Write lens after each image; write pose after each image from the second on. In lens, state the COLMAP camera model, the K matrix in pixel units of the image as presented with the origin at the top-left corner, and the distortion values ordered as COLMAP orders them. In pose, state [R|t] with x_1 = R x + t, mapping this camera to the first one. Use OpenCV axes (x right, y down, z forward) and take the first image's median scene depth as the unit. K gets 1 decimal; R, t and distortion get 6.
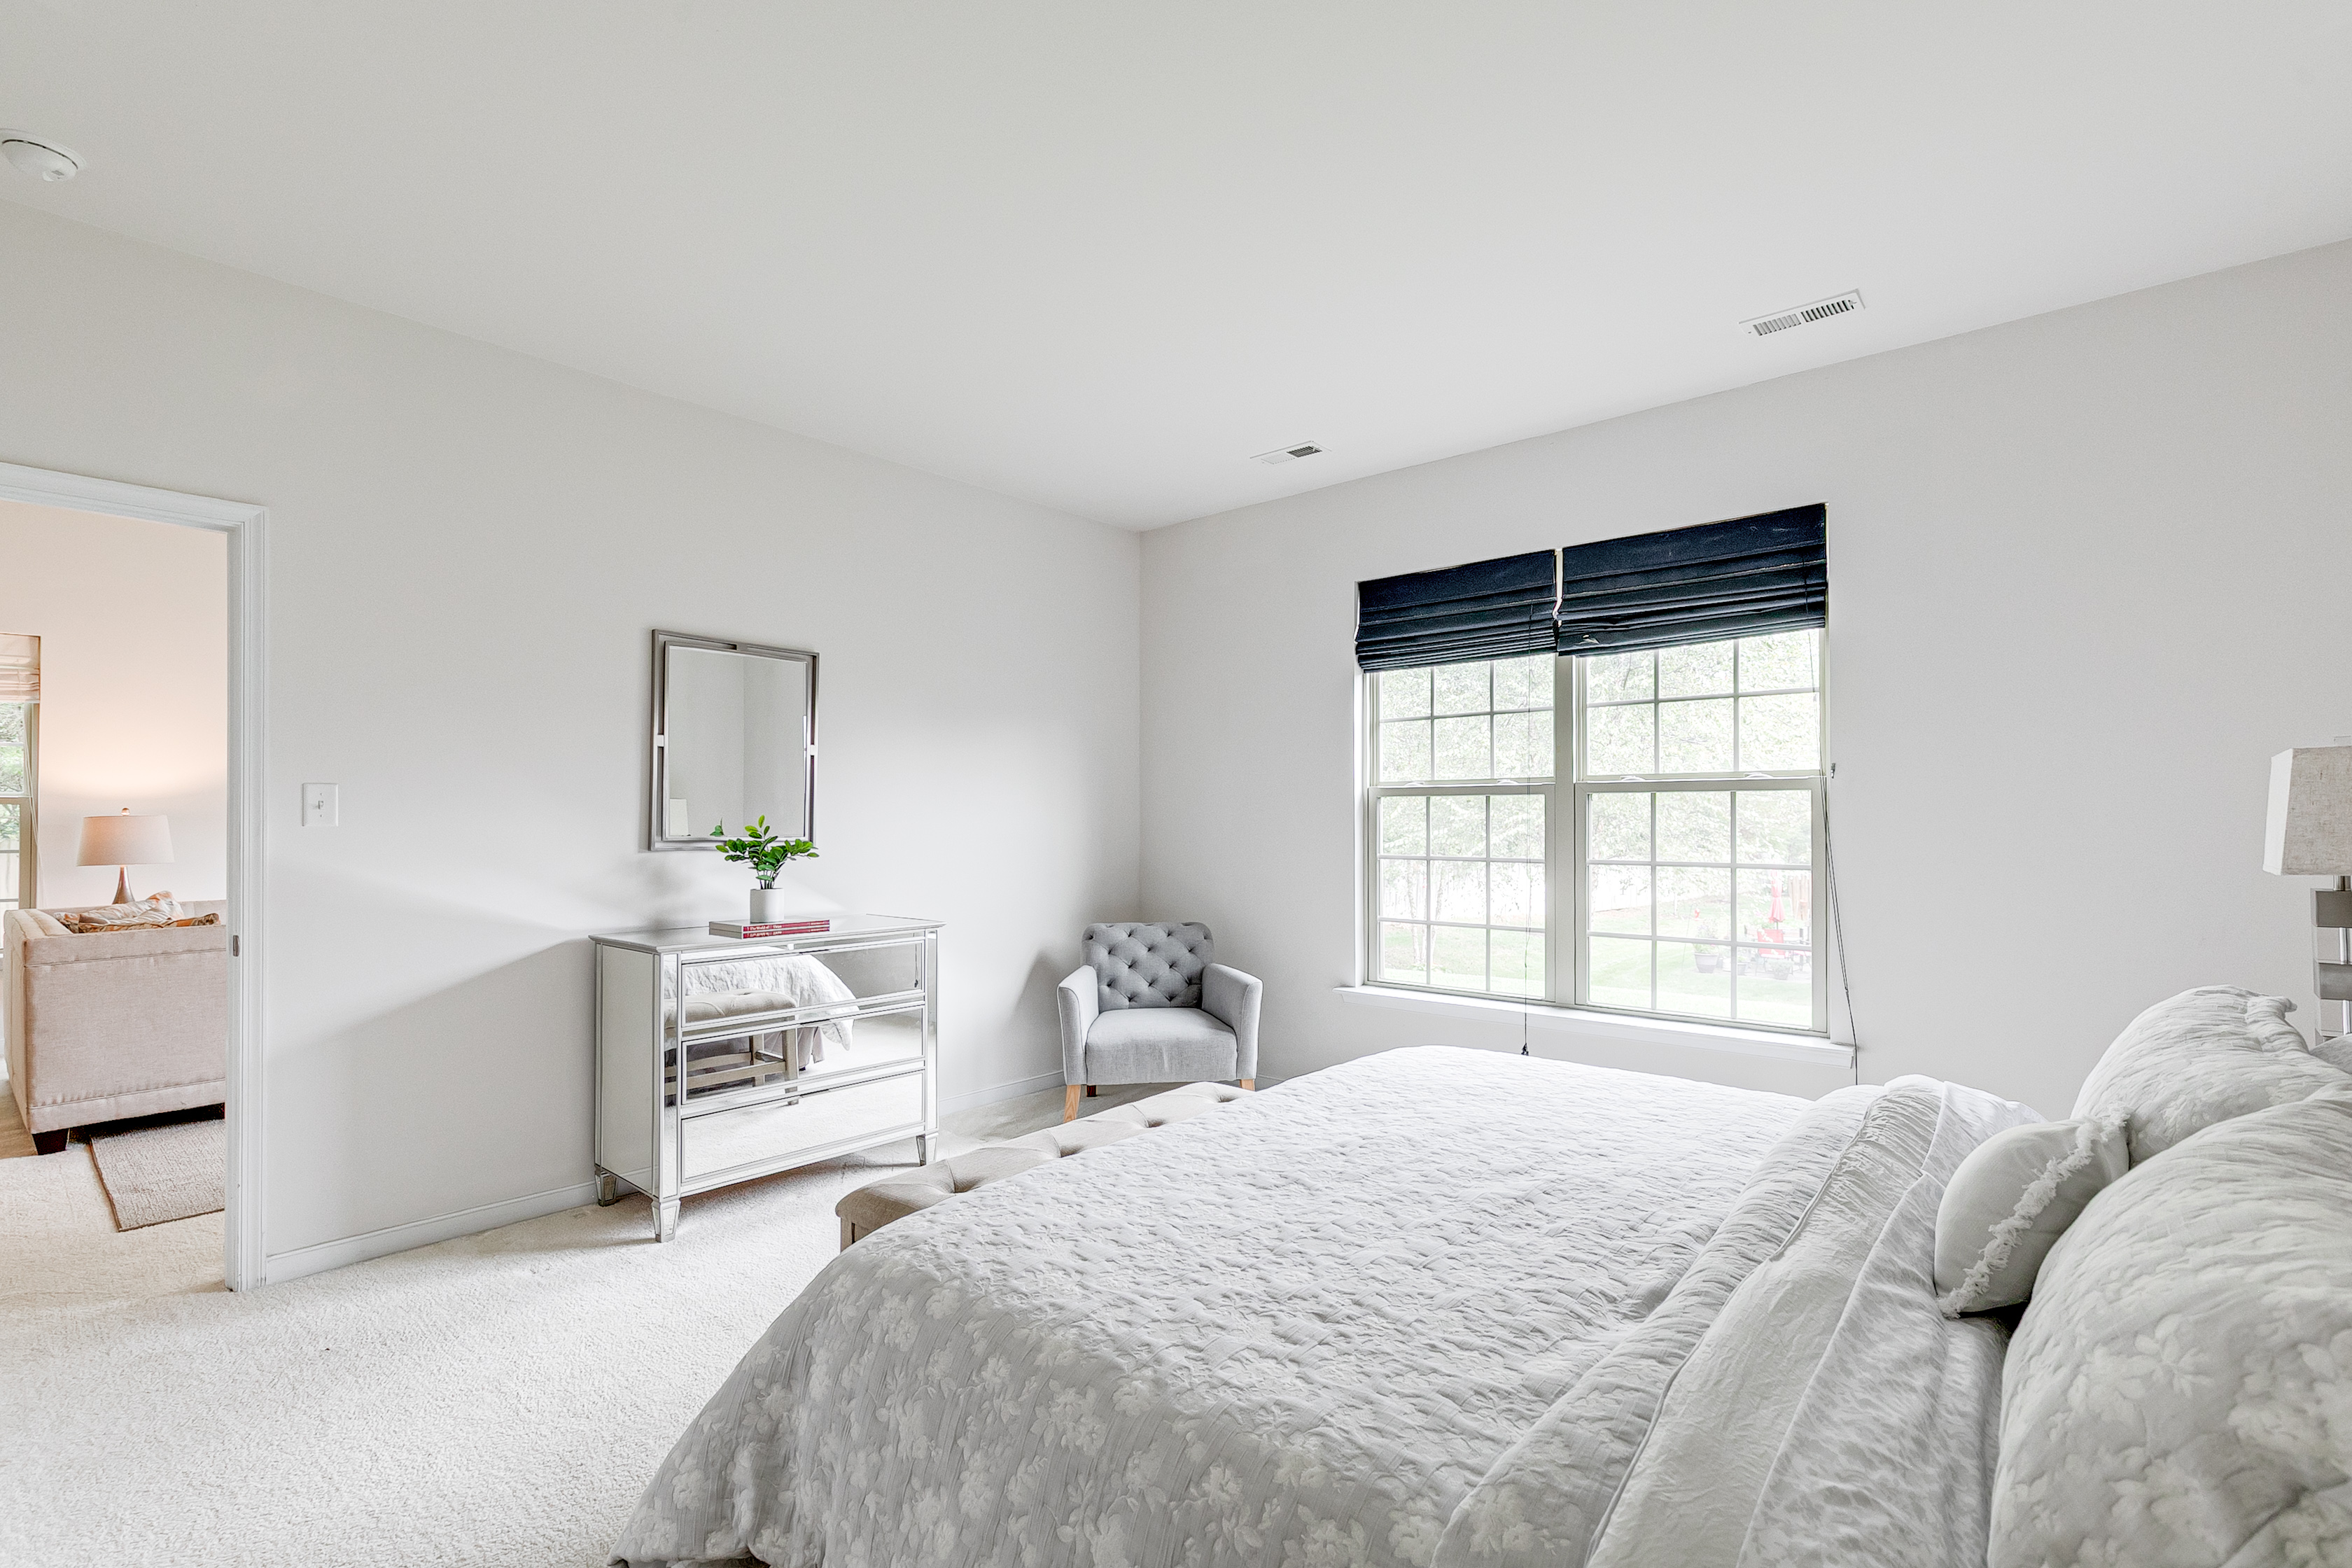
lens RADIAL K [[1068.8, 0, 1188.5], [0, 1068.8, 815.2], [0, 0, 1]] dist [0.012657, -0.004901]
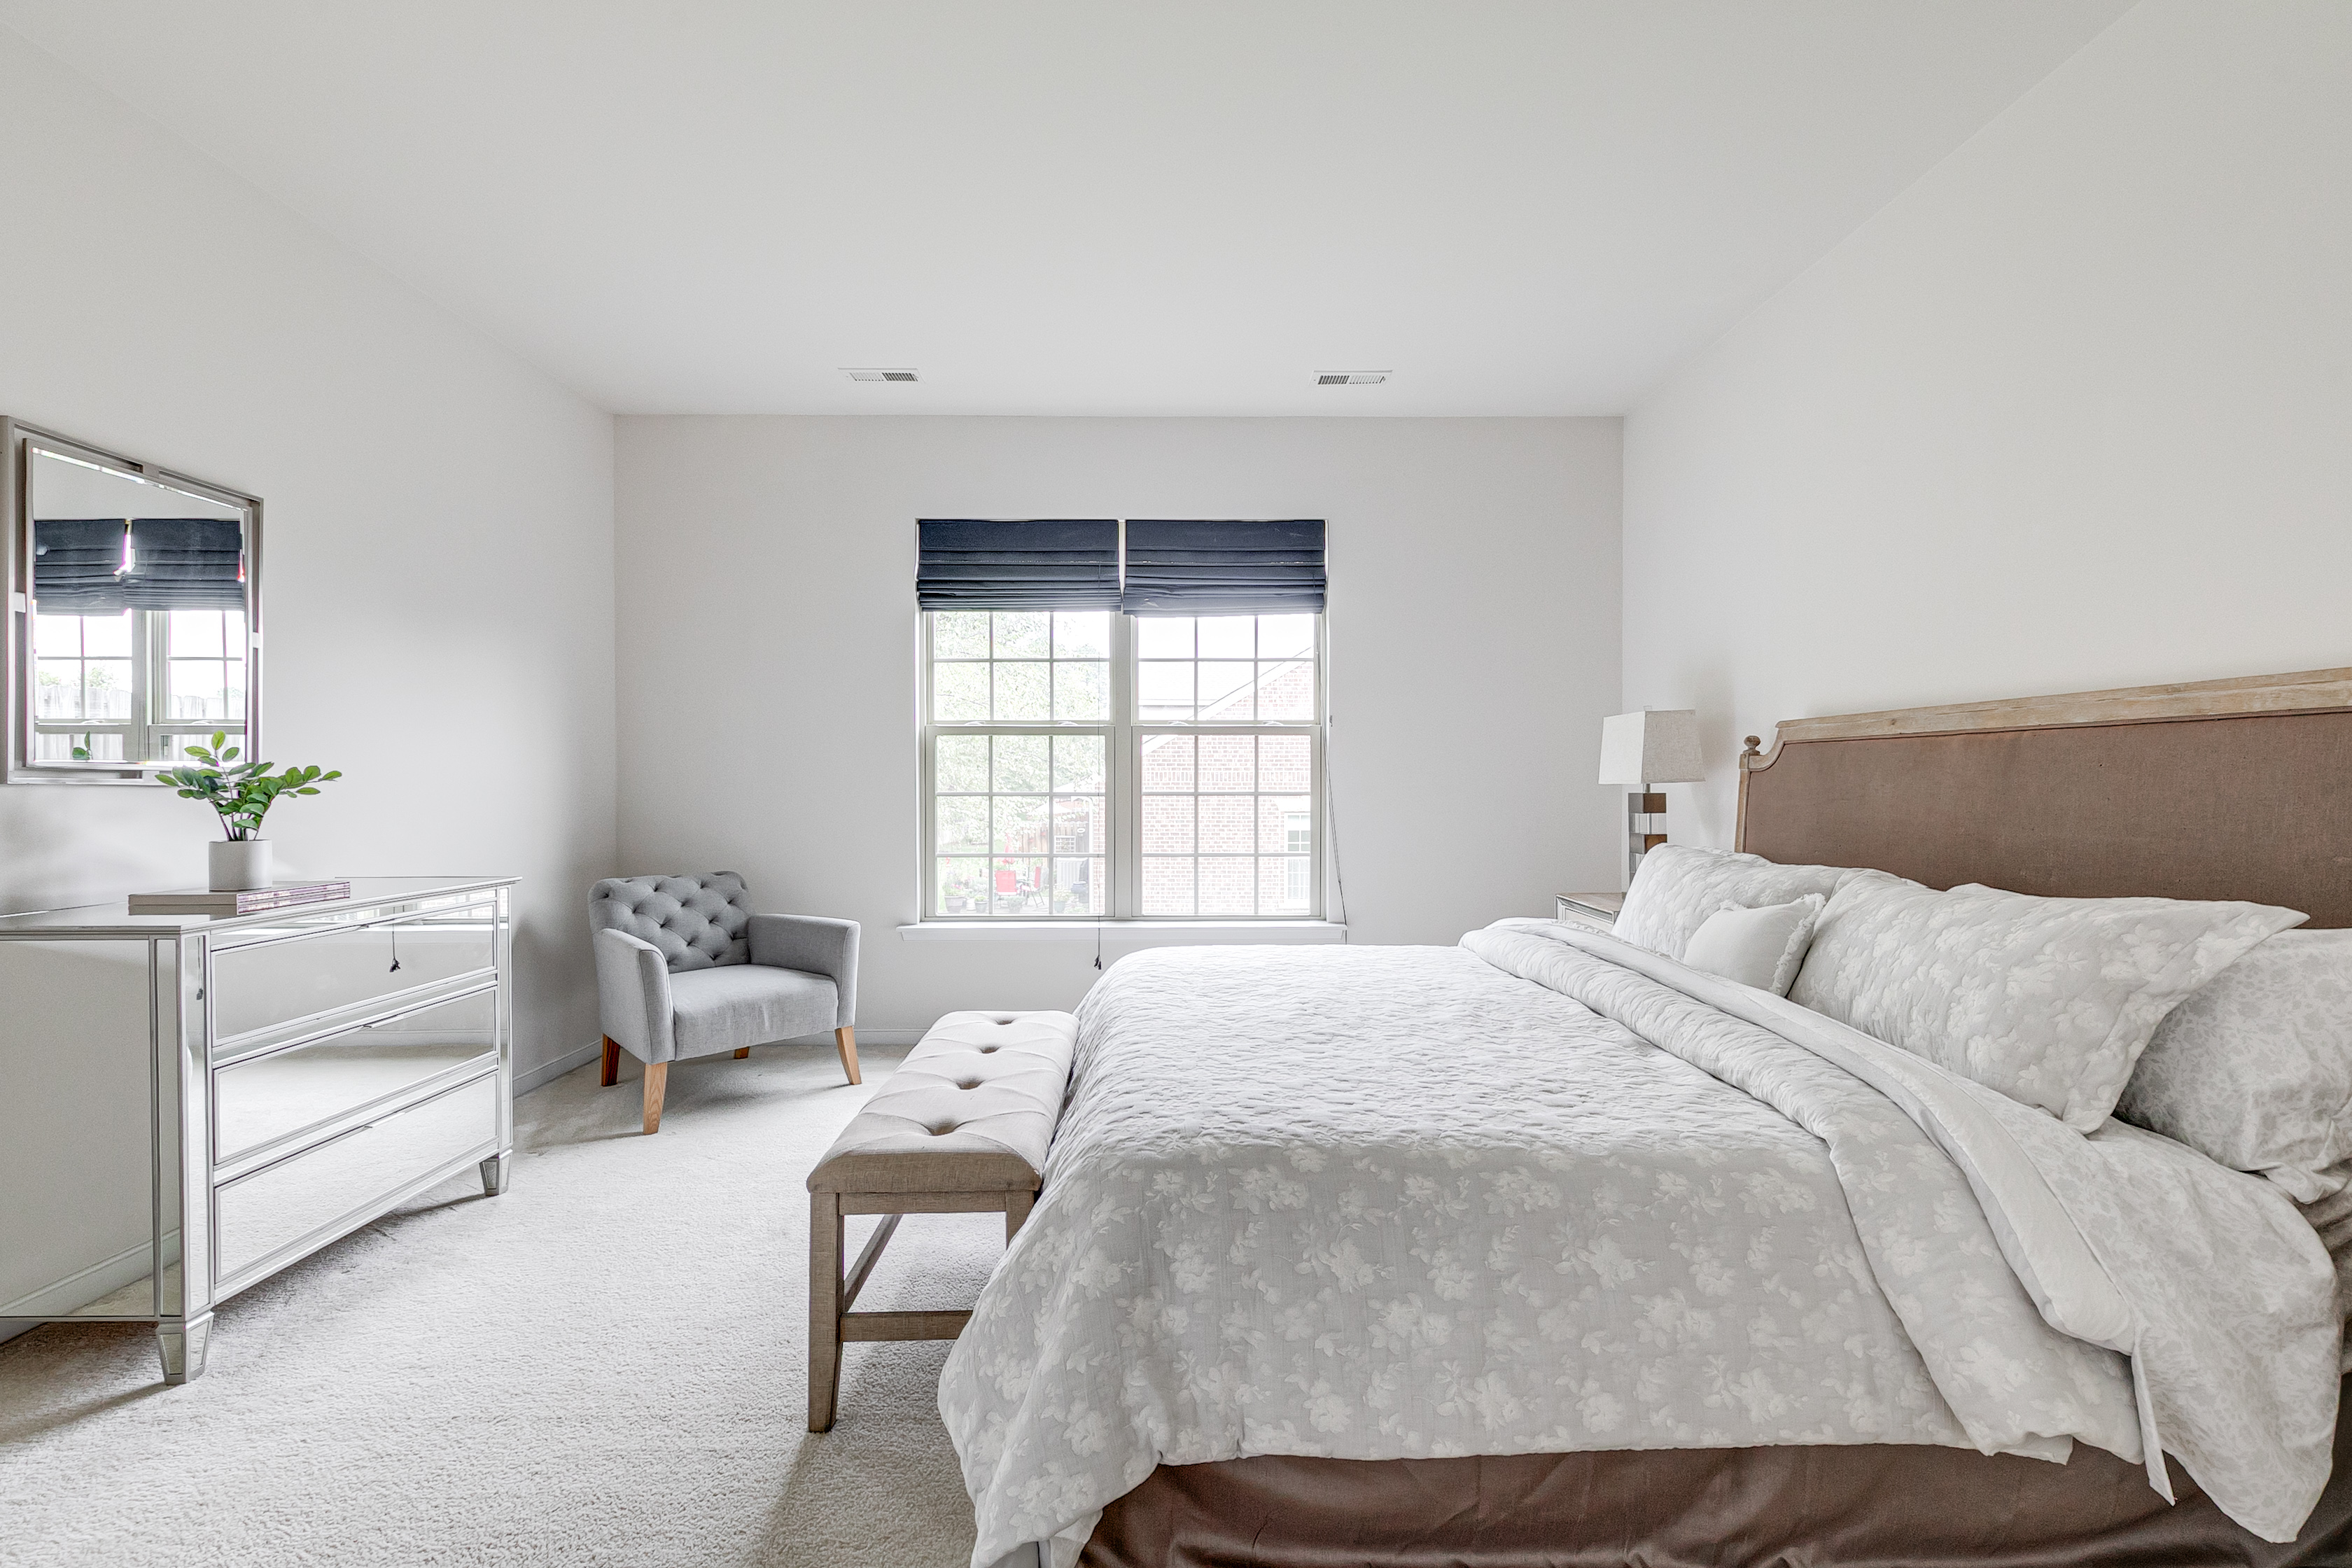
lens RADIAL K [[1068.8, 0, 1176.4], [0, 1068.8, 791.4], [0, 0, 1]] dist [0.012657, -0.004901]
pose [[0.756605, -0.007796, 0.653826, -0.371714], [-0.002632, 0.999885, 0.014968, 0.024479], [-0.653867, -0.013046, 0.756497, 0.098957]]
